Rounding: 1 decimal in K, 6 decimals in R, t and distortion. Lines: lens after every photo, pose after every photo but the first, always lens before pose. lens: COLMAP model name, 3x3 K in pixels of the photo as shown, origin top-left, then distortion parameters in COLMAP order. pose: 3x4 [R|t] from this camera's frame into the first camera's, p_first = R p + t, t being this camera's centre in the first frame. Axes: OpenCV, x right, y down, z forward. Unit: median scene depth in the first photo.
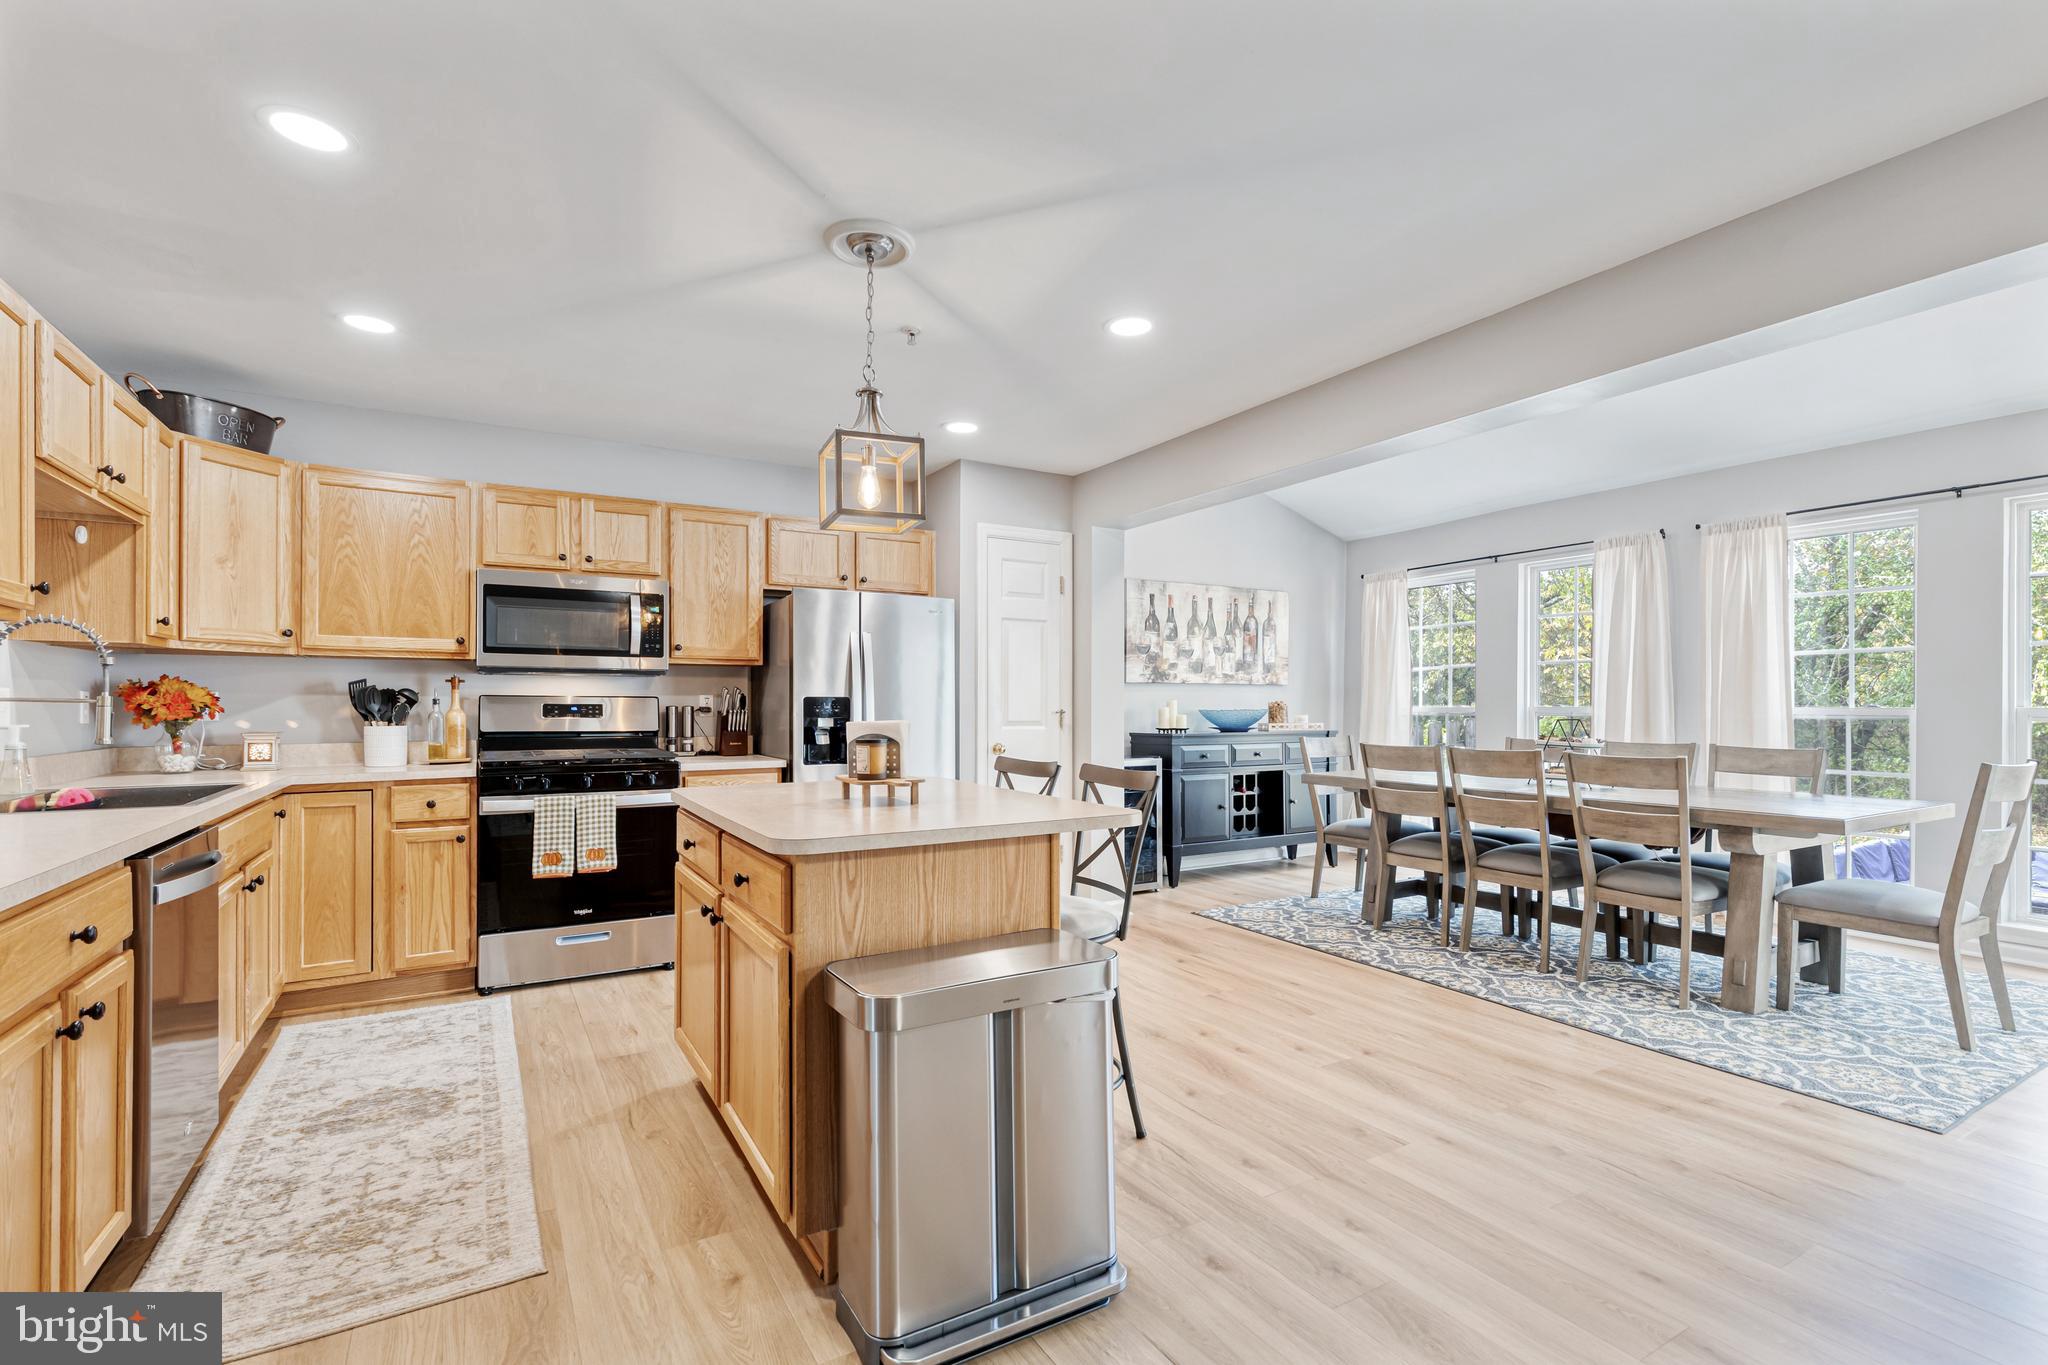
lens RADIAL K [[932.6, 0, 1033.9], [0, 932.6, 692.8], [0, 0, 1]] dist [0.009517, -0.000800]
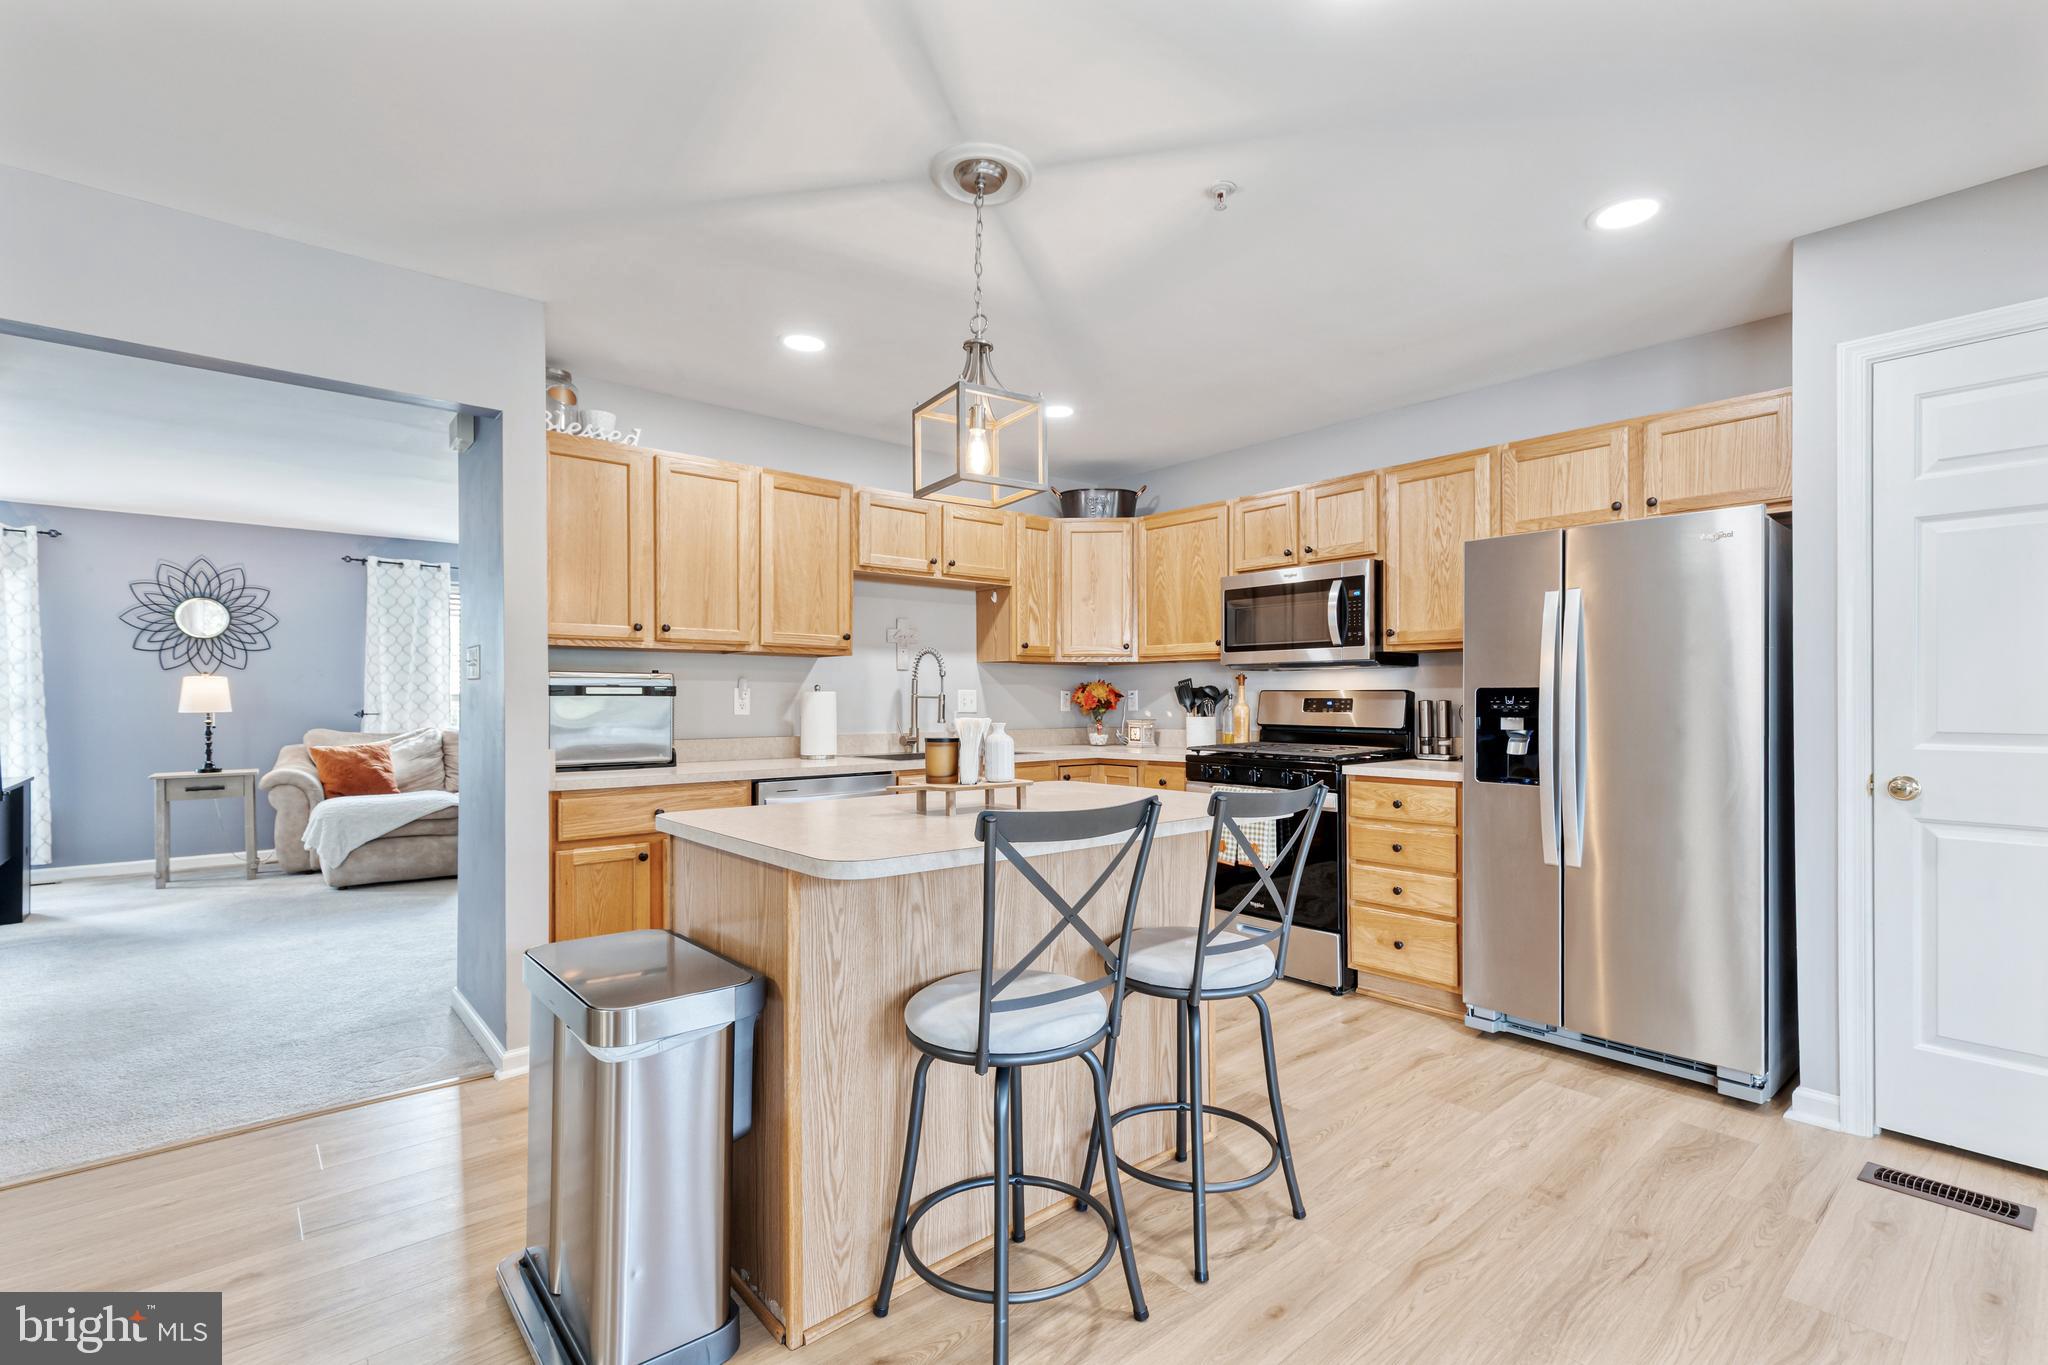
lens RADIAL K [[916.5, 0, 1030.3], [0, 916.5, 695.3], [0, 0, 1]] dist [0.003564, 0.000546]
pose [[0.175268, -0.004385, -0.984511, 0.446102], [0.013688, 0.999904, -0.002017, 0.007206], [0.984426, -0.013123, 0.175311, 0.585473]]
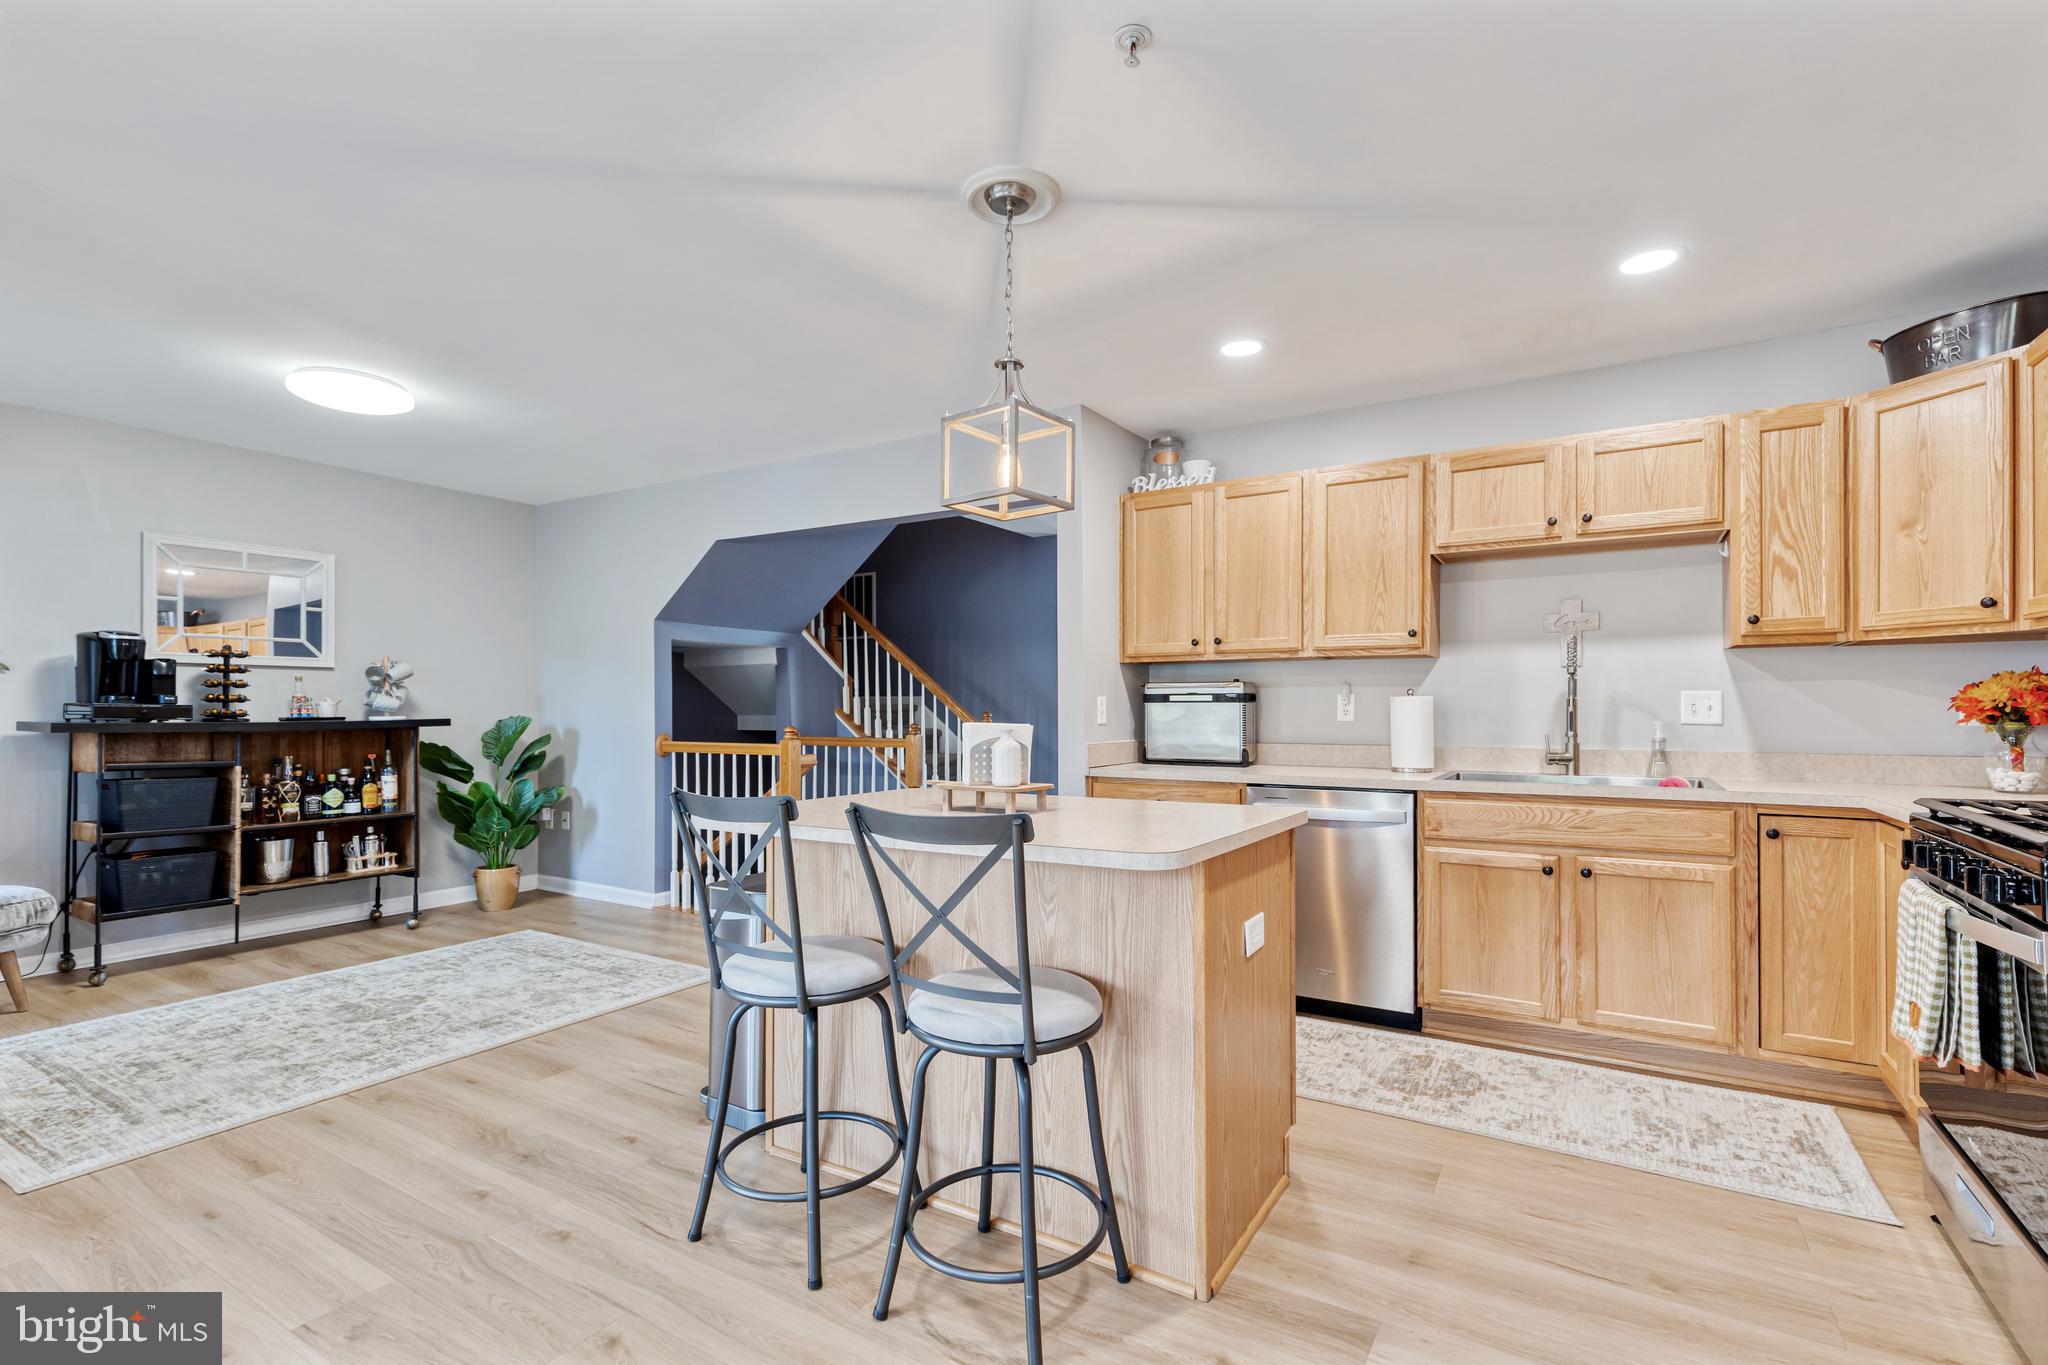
lens RADIAL K [[943.6, 0, 1047.3], [0, 943.6, 716.4], [0, 0, 1]] dist [0.003817, -0.000287]
pose [[-0.880443, 0.006358, -0.474110, 0.148550], [0.007379, 0.999973, -0.000293, 0.015073], [0.474095, -0.003756, -0.880466, 1.197593]]
